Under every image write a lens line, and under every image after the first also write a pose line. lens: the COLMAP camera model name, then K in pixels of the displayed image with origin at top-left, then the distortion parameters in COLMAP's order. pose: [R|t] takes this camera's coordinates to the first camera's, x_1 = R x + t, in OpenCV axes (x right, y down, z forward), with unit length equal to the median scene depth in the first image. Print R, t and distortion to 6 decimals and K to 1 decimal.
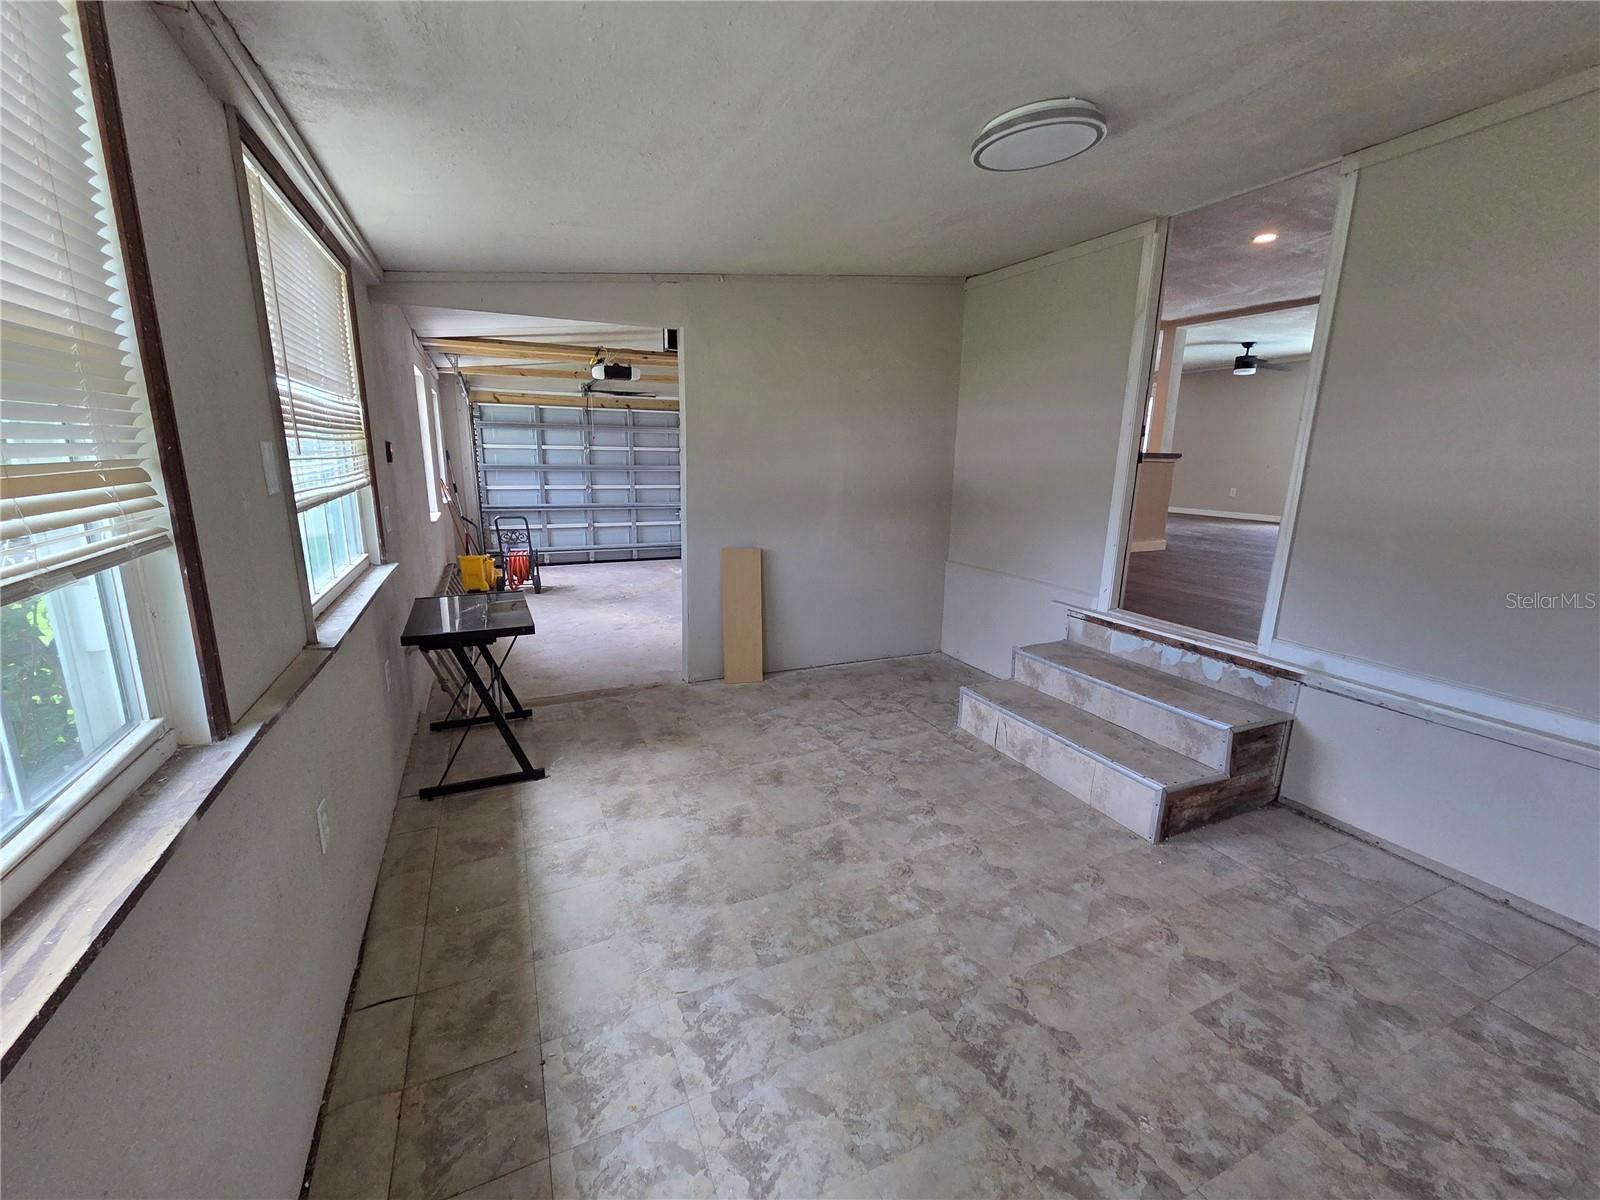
lens RADIAL K [[660.3, 0, 802.3], [0, 660.3, 600.5], [0, 0, 1]] dist [0.001224, 0.000073]
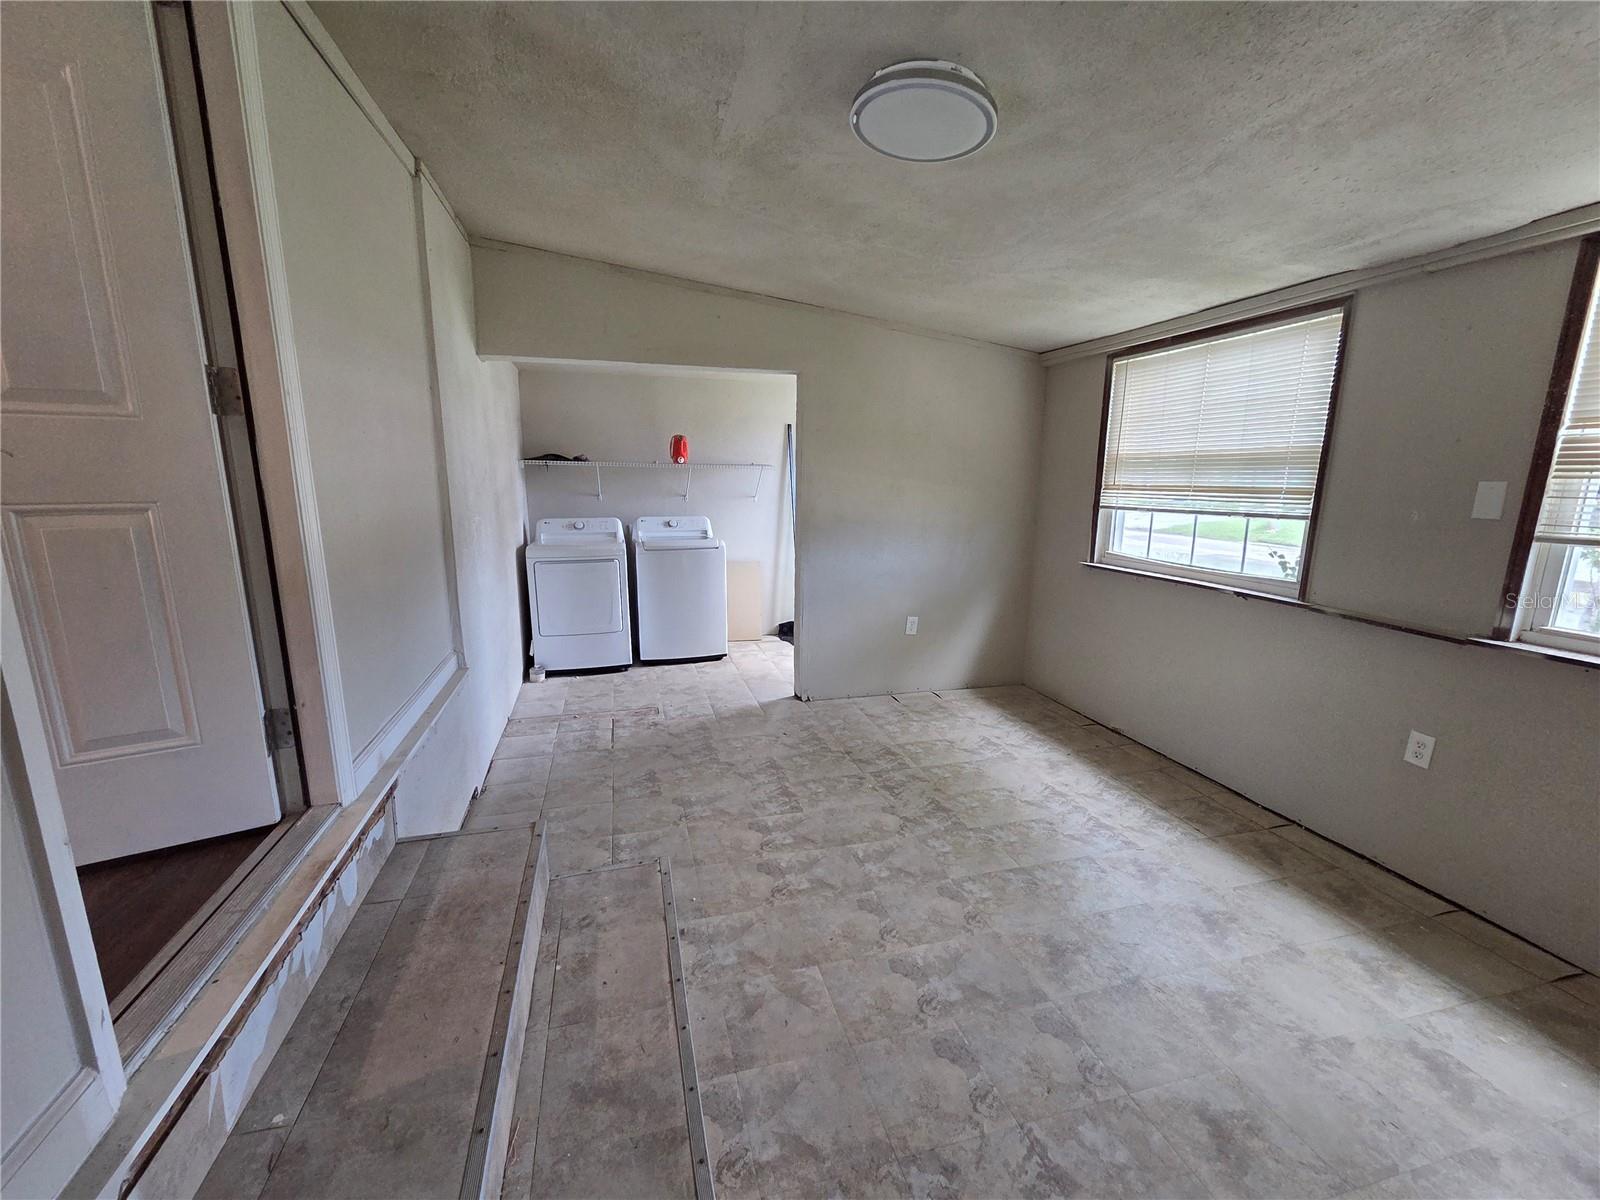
lens RADIAL K [[660.3, 0, 801.0], [0, 660.3, 606.1], [0, 0, 1]] dist [0.001224, 0.000073]
pose [[-0.986630, -0.058197, 0.152232, 0.284045], [0.008470, 0.914497, 0.404504, -0.384215], [-0.162757, 0.400385, -0.901777, 1.734905]]
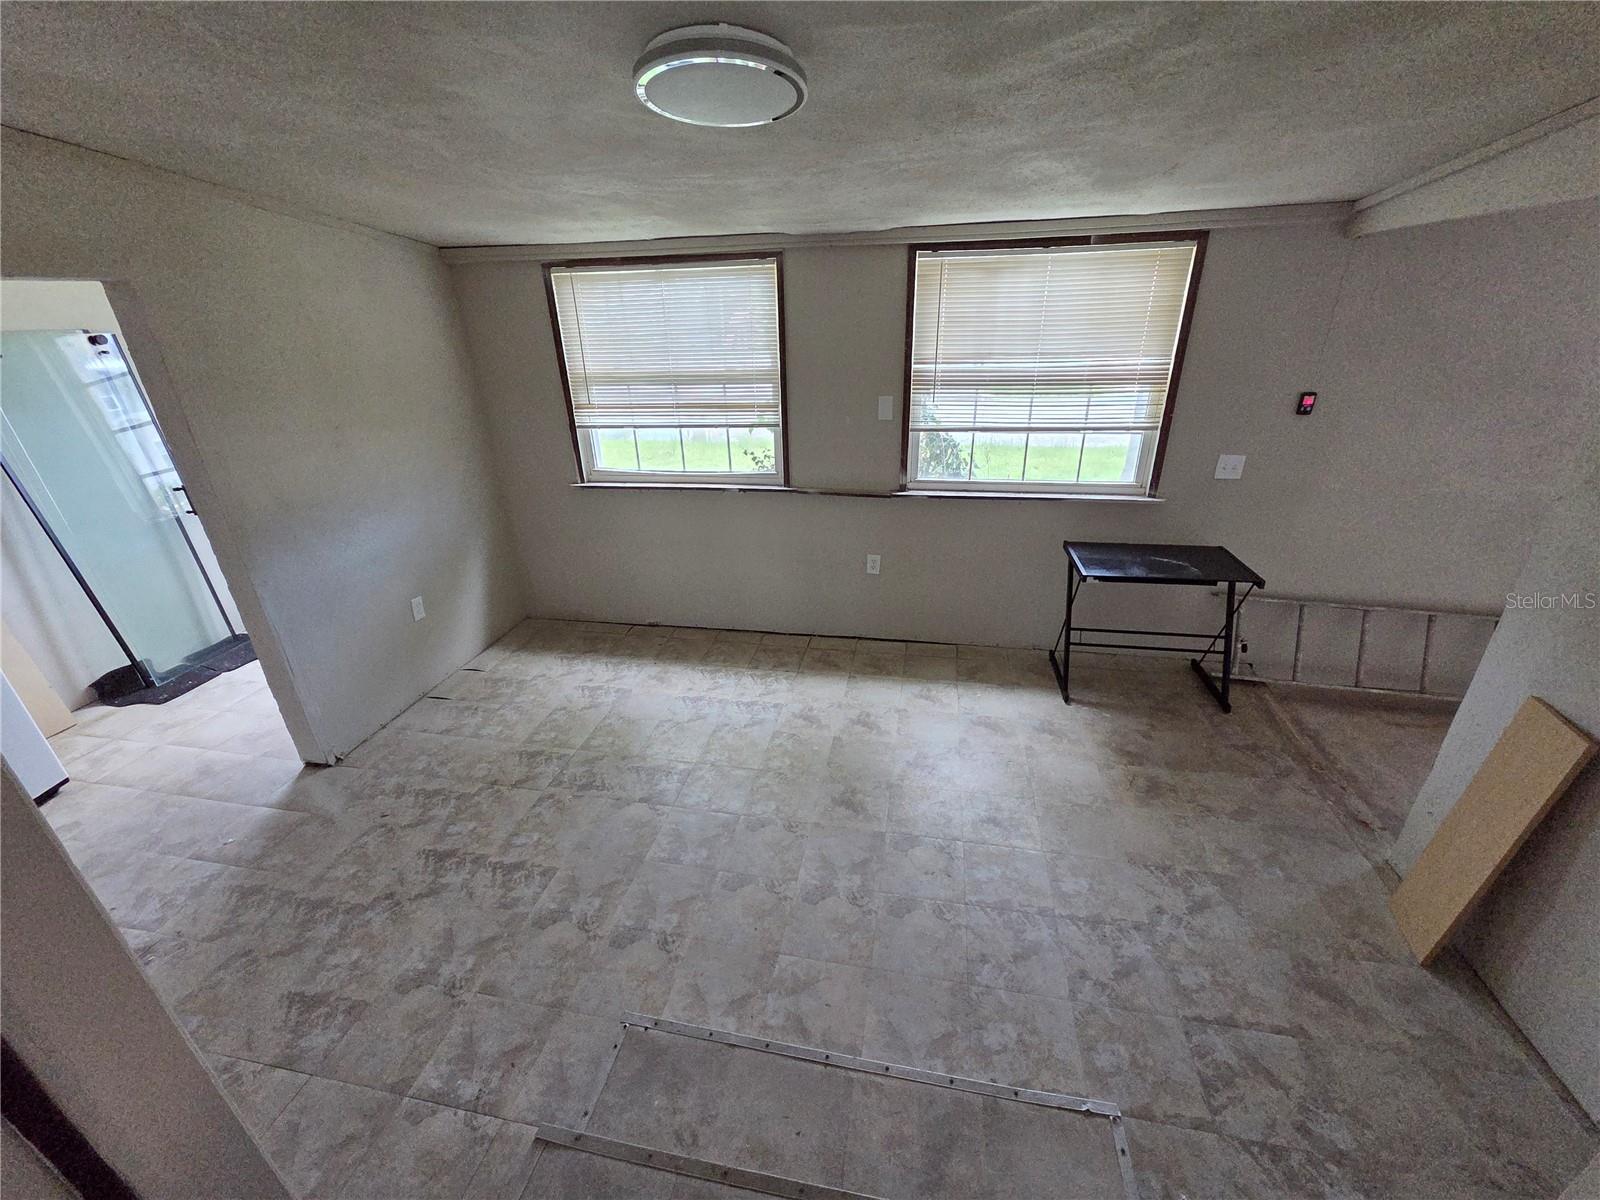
lens RADIAL K [[660.3, 0, 797.3], [0, 660.3, 608.3], [0, 0, 1]] dist [0.001224, 0.000073]
pose [[-0.587143, 0.340350, -0.734455, 0.867042], [-0.160557, 0.840323, 0.517764, -0.500630], [0.793400, 0.421923, -0.438744, 1.366230]]
